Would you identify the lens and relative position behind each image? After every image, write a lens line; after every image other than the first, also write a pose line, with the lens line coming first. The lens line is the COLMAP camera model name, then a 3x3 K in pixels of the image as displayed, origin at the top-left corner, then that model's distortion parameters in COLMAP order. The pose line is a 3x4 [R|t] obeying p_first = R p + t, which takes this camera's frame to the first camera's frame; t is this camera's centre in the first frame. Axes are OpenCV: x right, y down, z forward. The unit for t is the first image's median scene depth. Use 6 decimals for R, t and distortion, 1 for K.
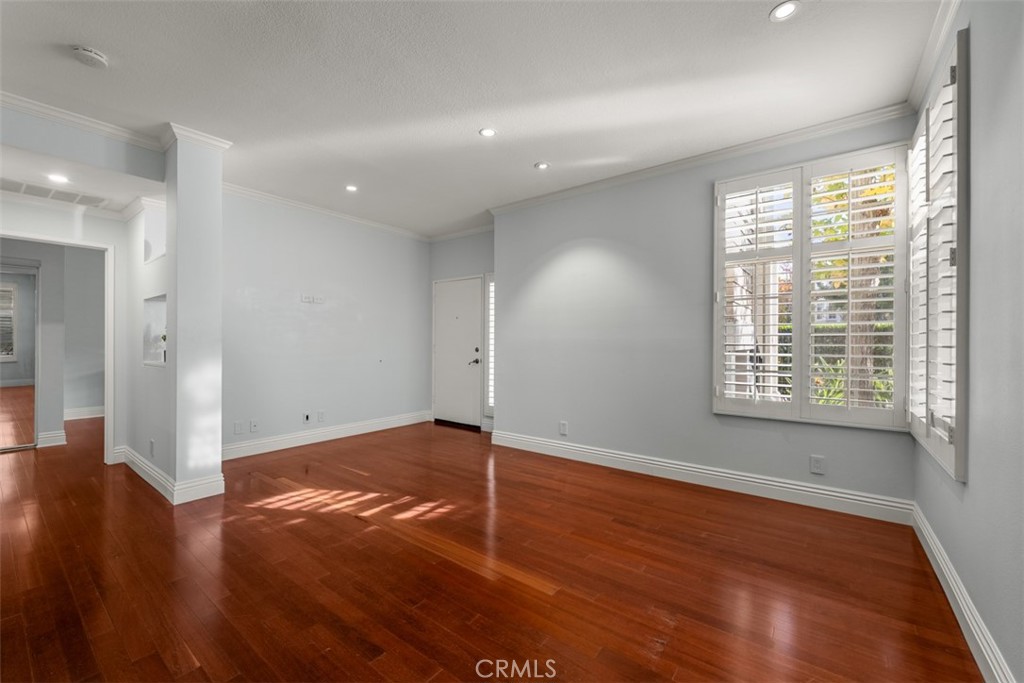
lens RADIAL K [[415.1, 0, 510.3], [0, 415.1, 342.6], [0, 0, 1]] dist [0.003032, 0.000097]
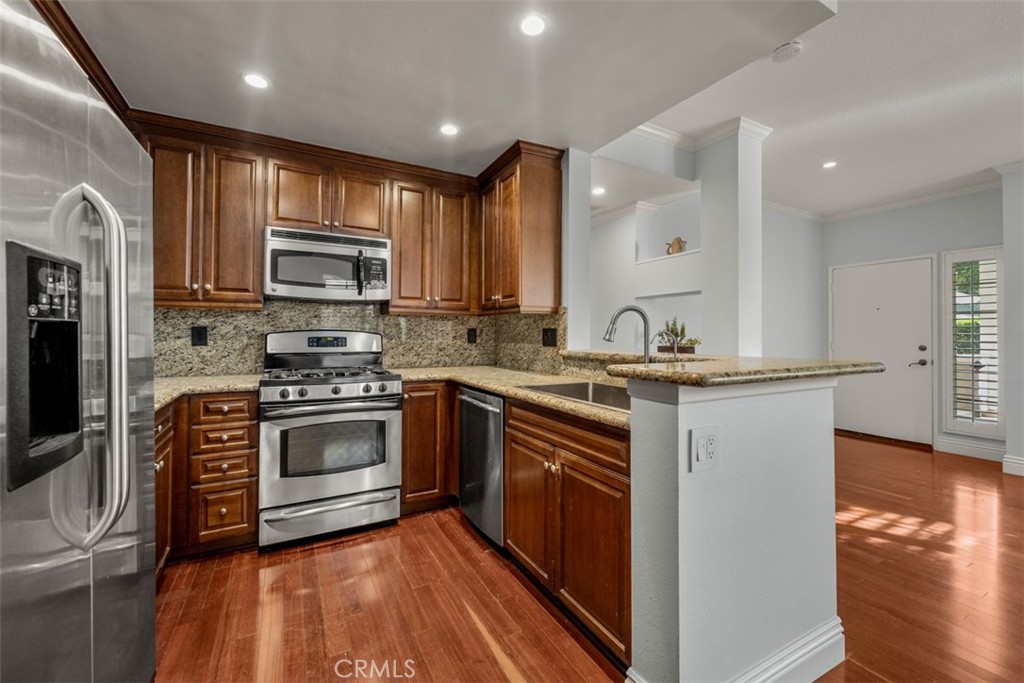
lens RADIAL K [[415.1, 0, 513.6], [0, 415.1, 337.2], [0, 0, 1]] dist [0.003032, 0.000097]
pose [[0.913811, 0.005068, -0.406109, -0.515131], [-0.003781, 0.999985, 0.003972, -0.005160], [0.406123, -0.002094, 0.913816, -0.063160]]
